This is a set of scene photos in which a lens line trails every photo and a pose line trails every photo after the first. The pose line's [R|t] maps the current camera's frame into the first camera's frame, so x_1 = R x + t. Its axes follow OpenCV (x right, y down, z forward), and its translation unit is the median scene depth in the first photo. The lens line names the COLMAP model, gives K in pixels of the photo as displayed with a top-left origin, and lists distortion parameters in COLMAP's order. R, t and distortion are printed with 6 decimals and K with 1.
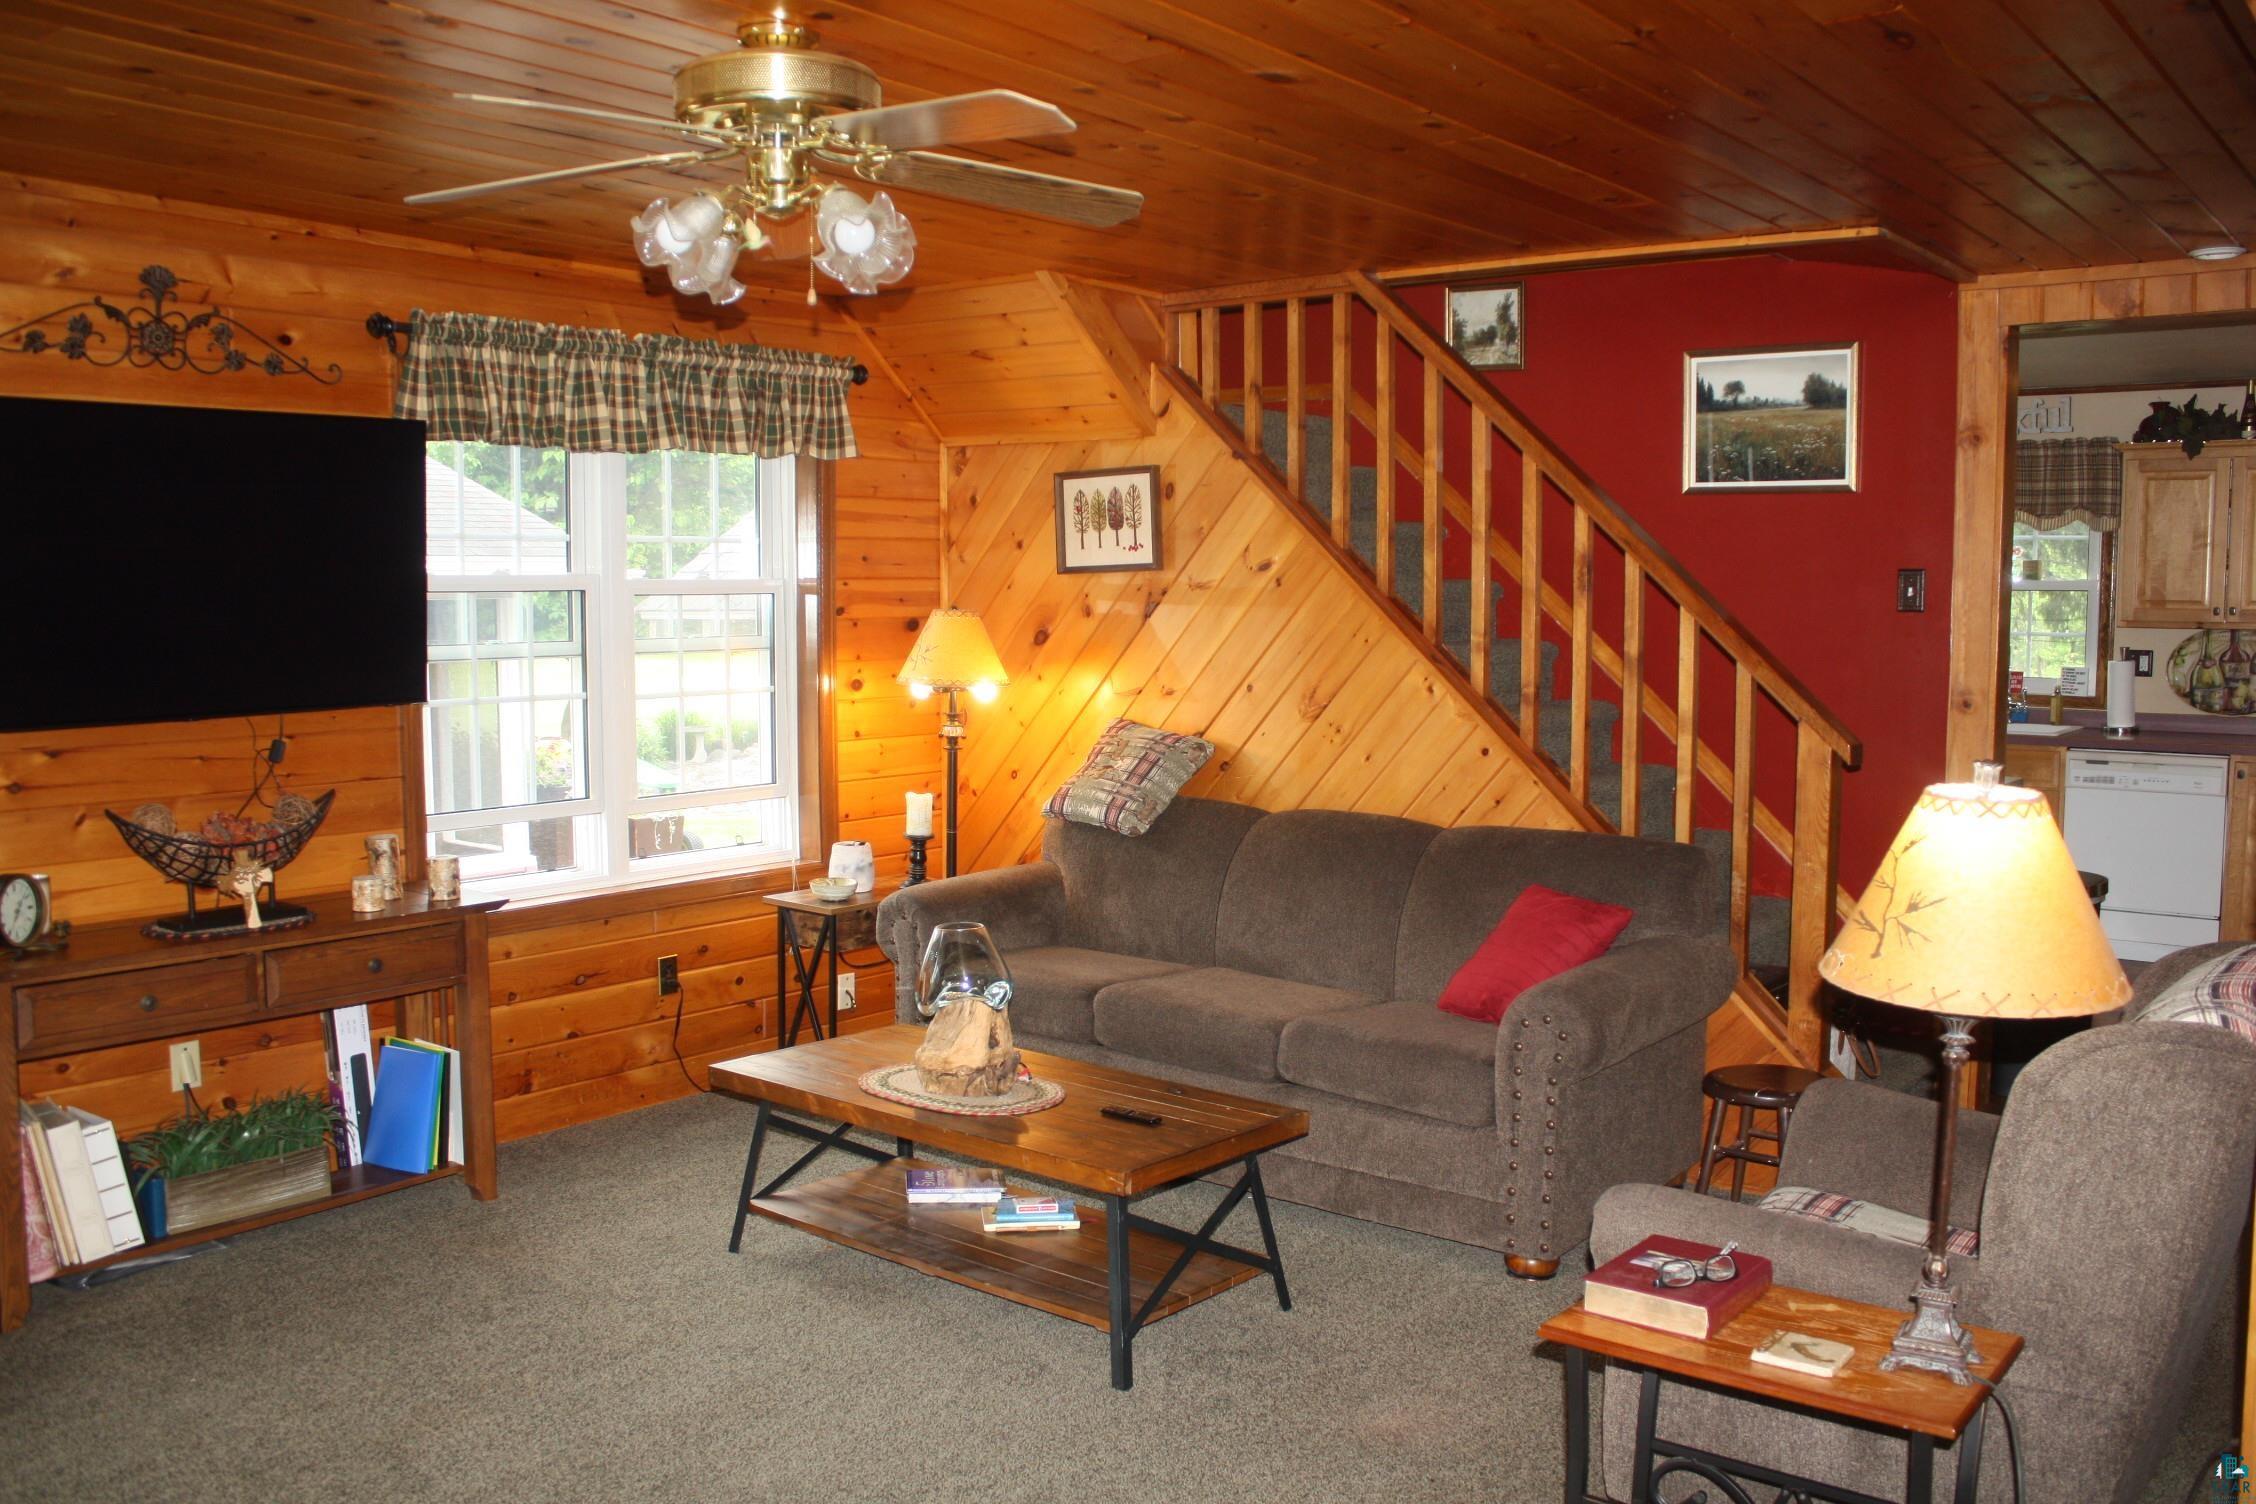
lens RADIAL K [[1900.3, 0, 1155.4], [0, 1900.3, 763.8], [0, 0, 1]] dist [-0.165404, 0.144197]
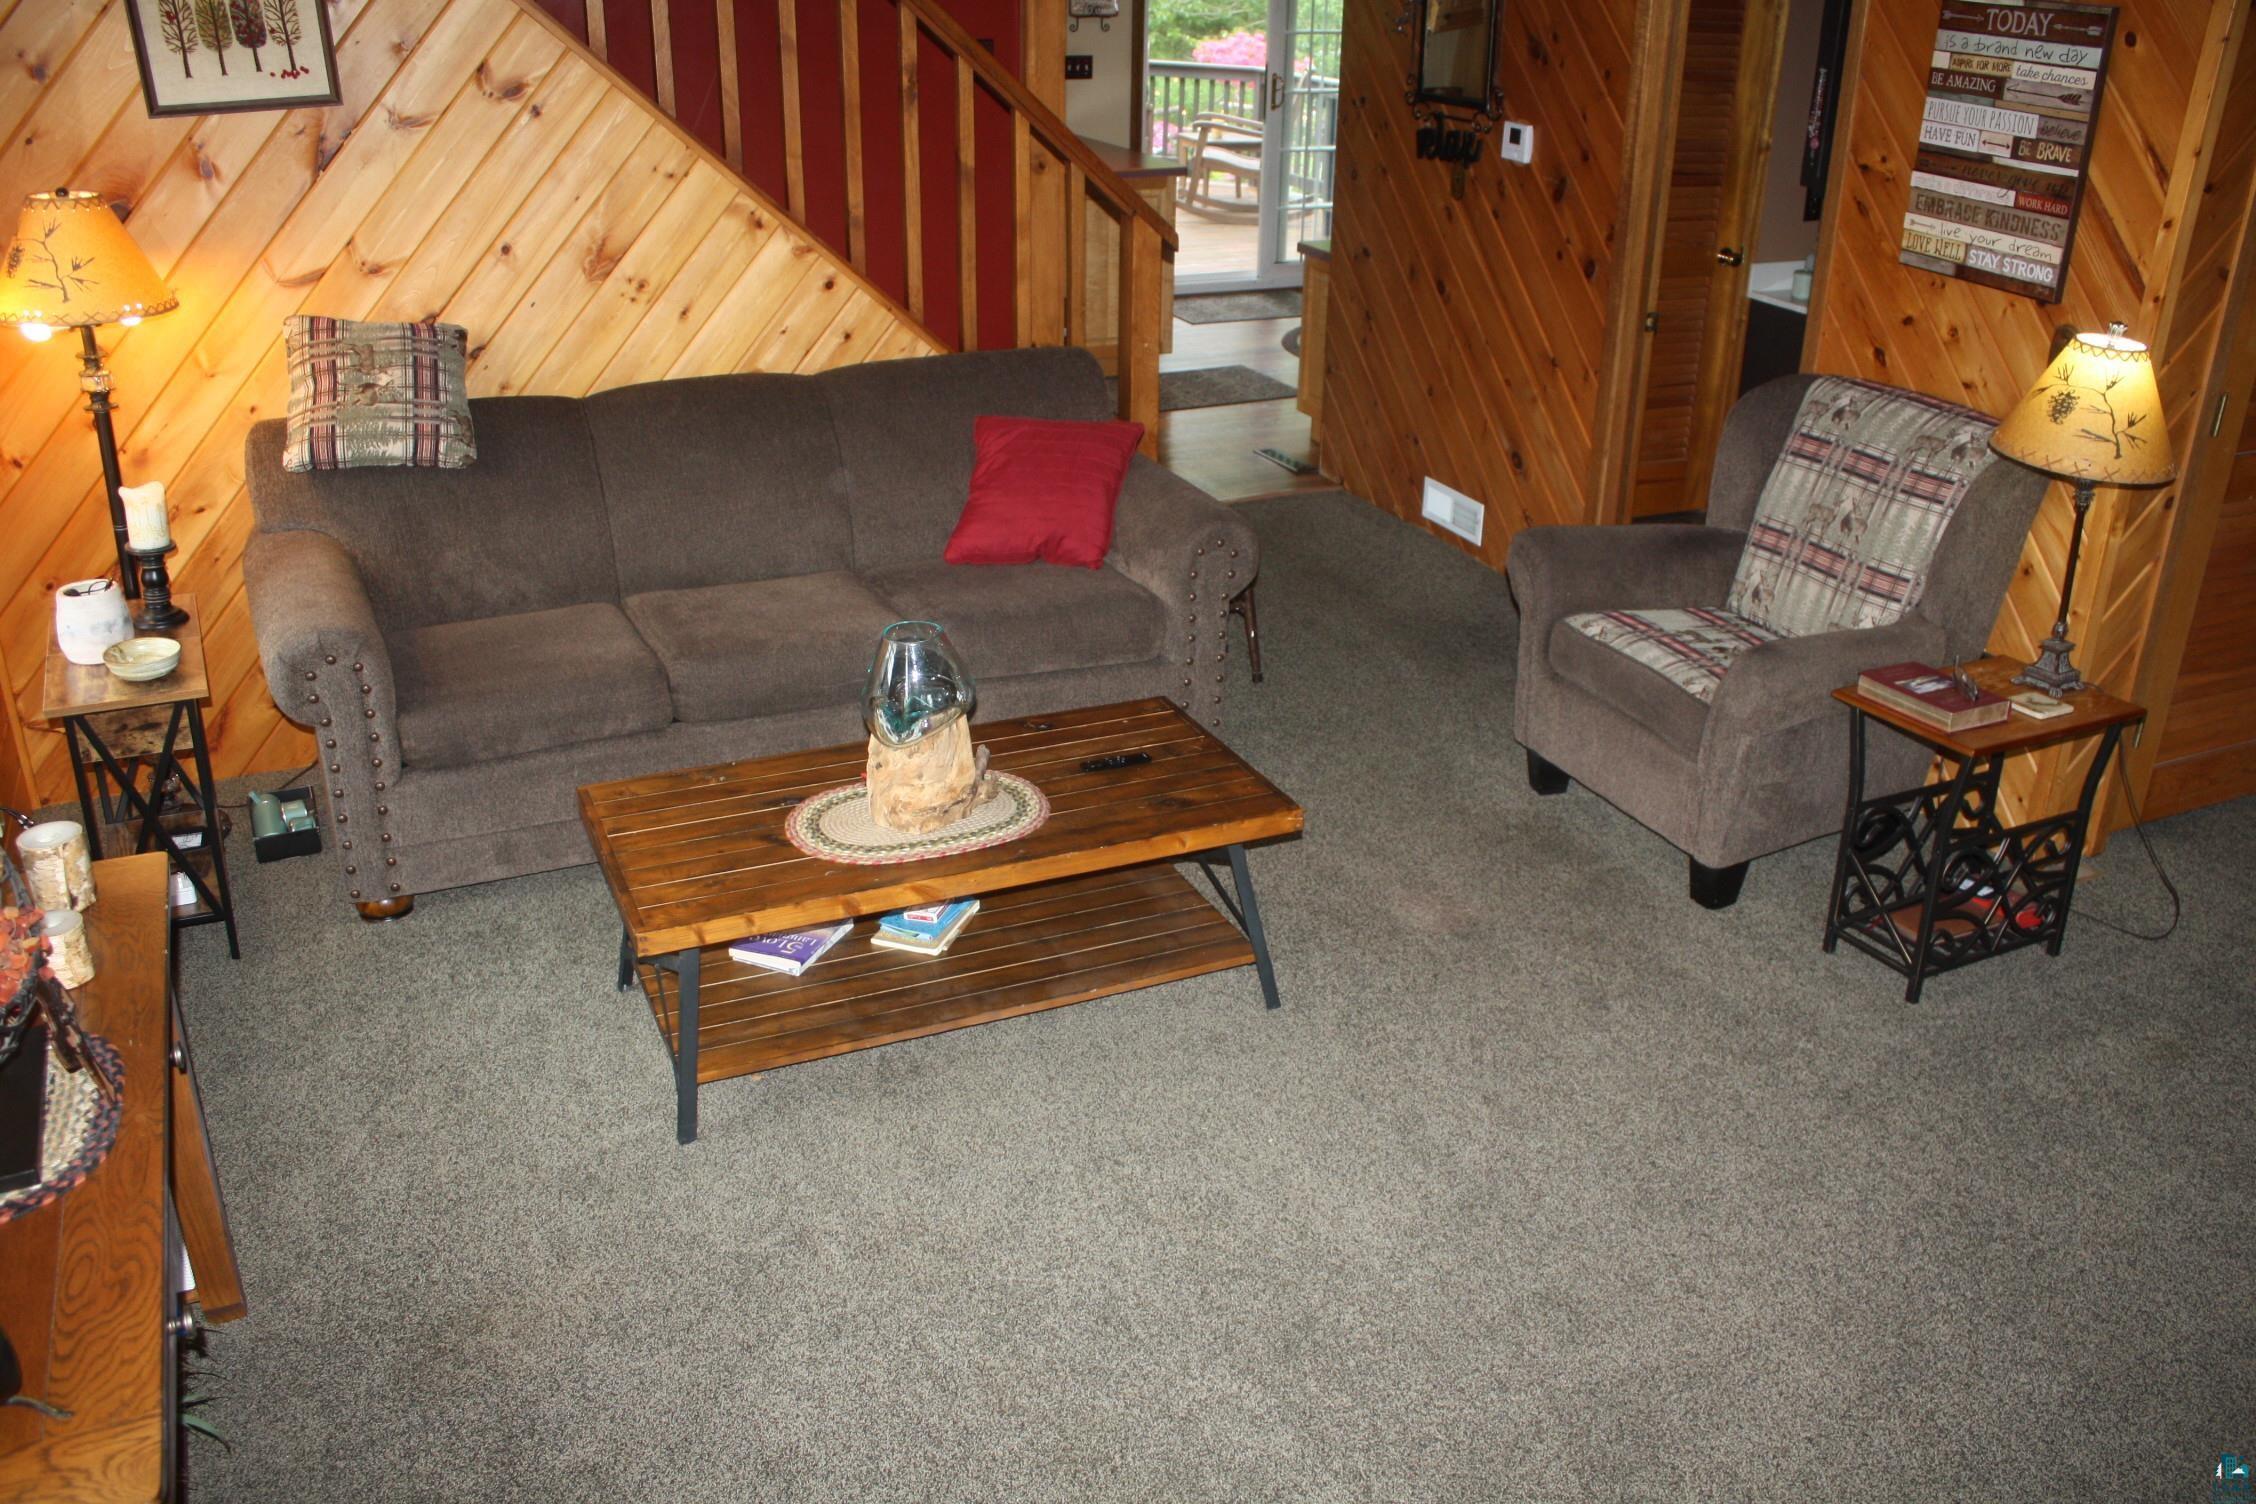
lens RADIAL K [[1900.3, 0, 1126.8], [0, 1900.3, 760.0], [0, 0, 1]] dist [-0.165404, 0.144197]
pose [[0.468644, -0.363851, 0.804976, -0.578106], [0.074143, 0.924223, 0.374586, -0.124133], [-0.880270, -0.115864, 0.460108, 0.435208]]
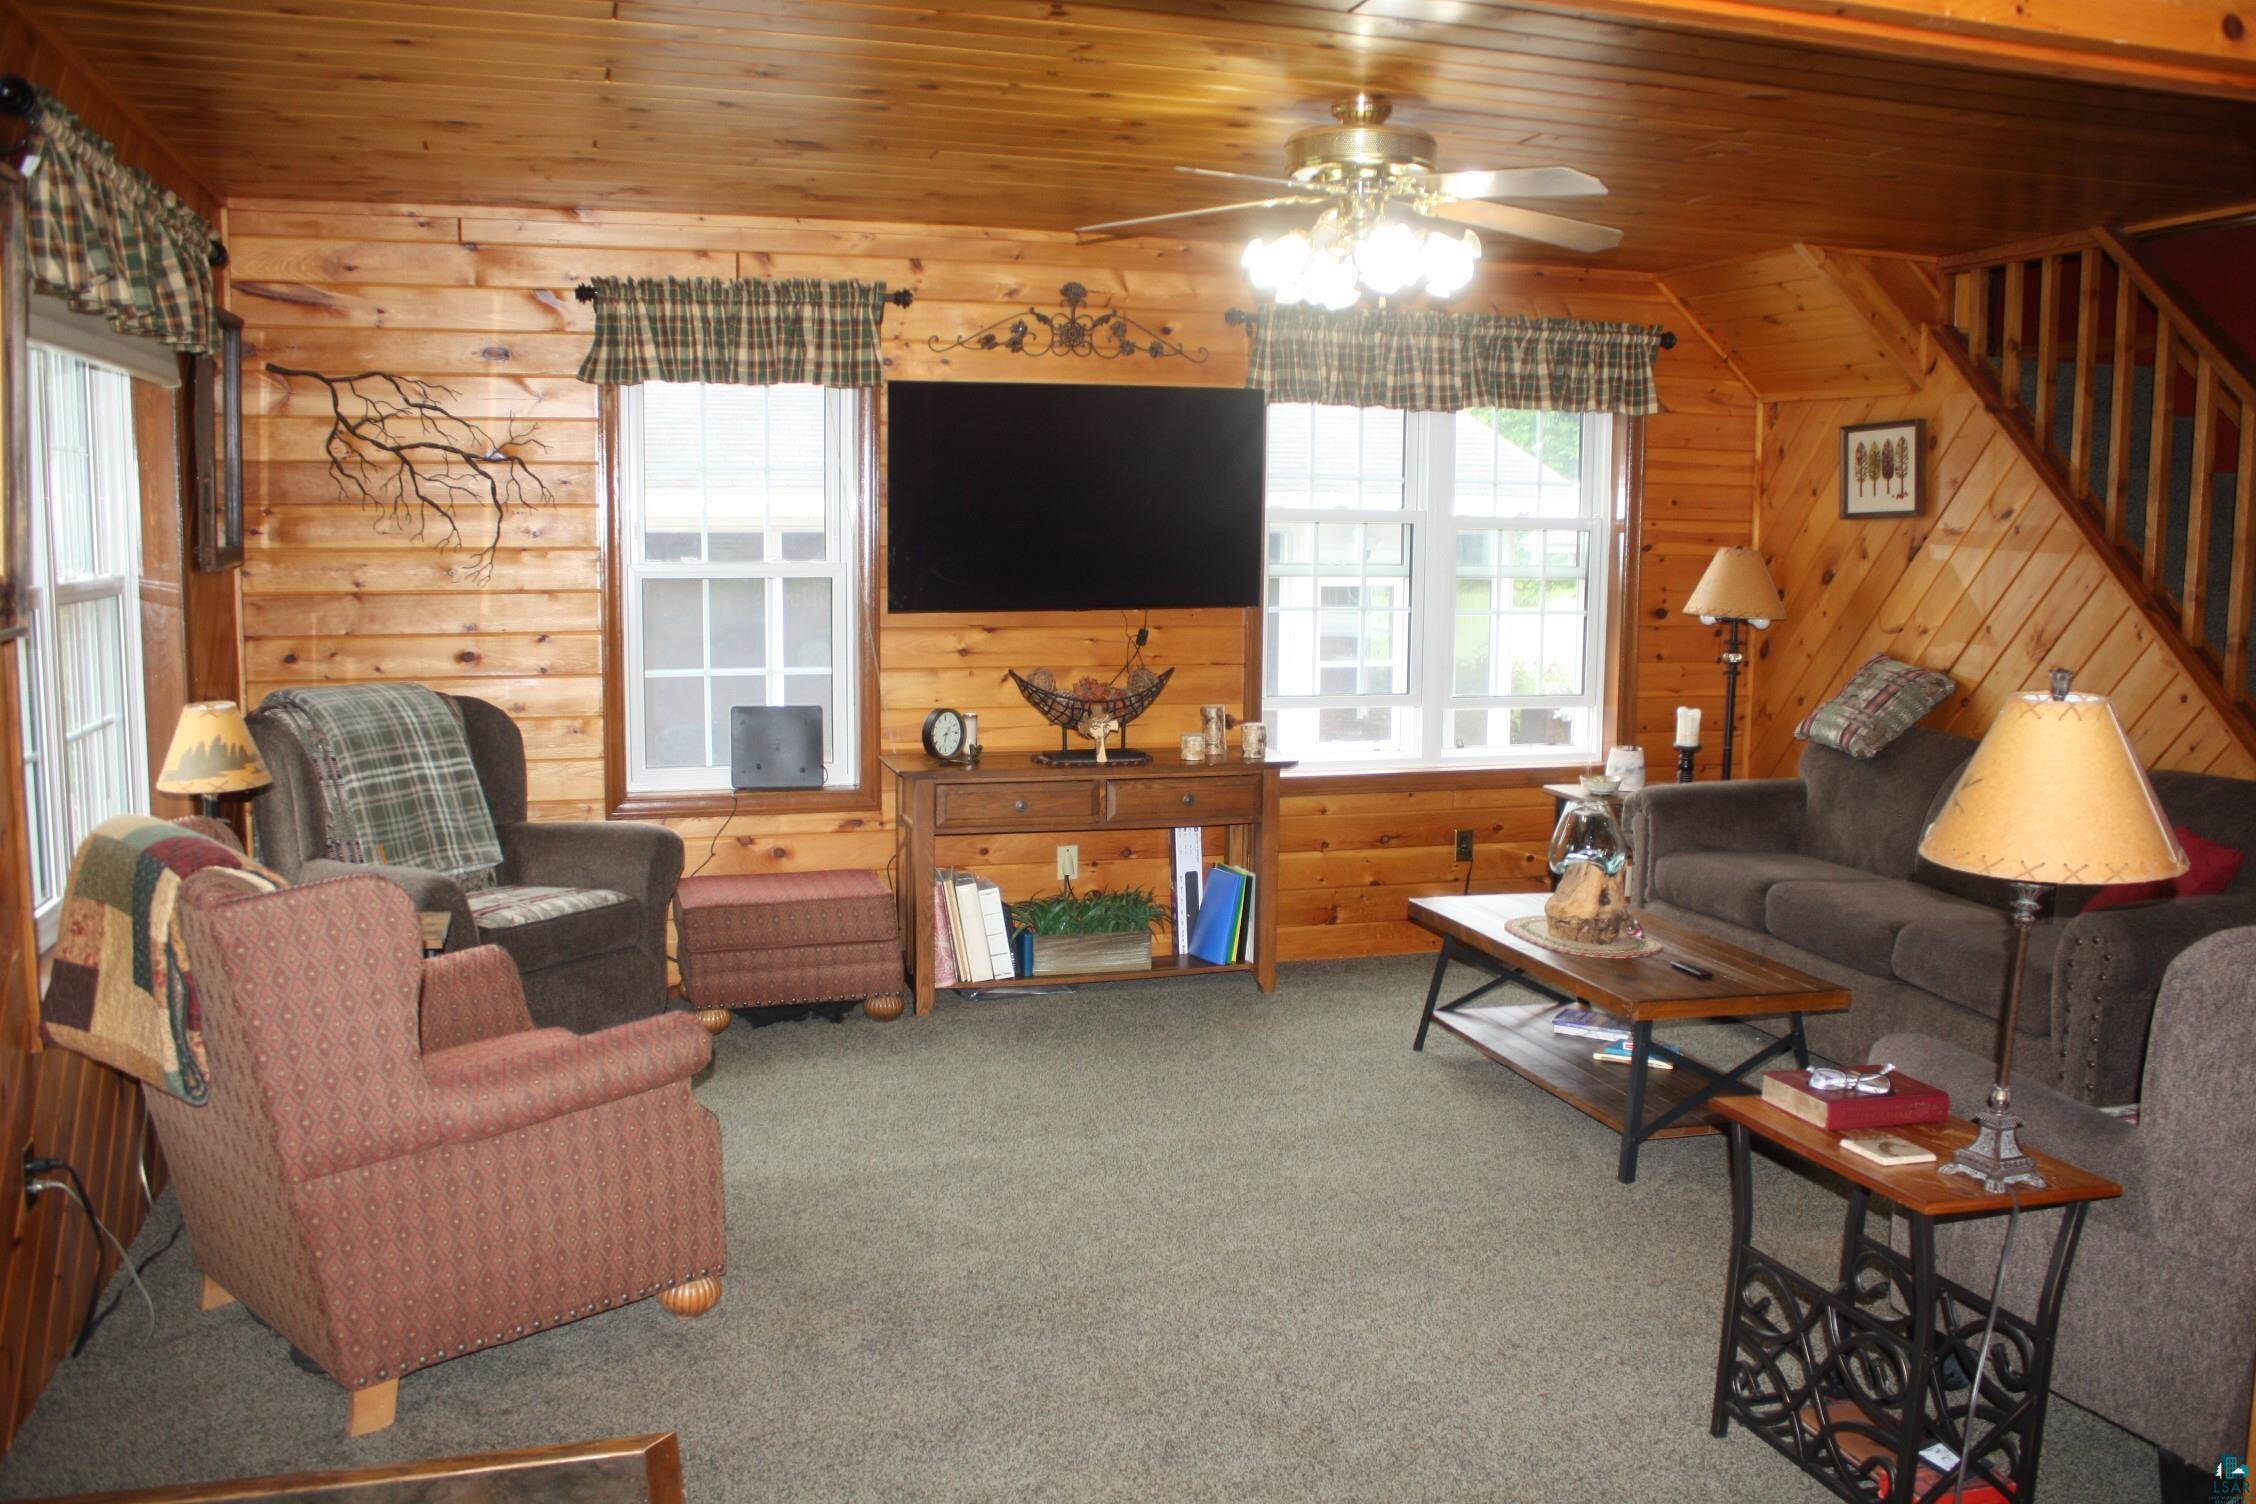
lens RADIAL K [[1900.3, 0, 1164.3], [0, 1900.3, 773.7], [0, 0, 1]] dist [-0.165404, 0.144197]
pose [[0.828049, 0.080499, -0.554847, 0.272673], [-0.062065, 0.996718, 0.051982, 0.016880], [0.557210, -0.008607, 0.830327, -0.124930]]
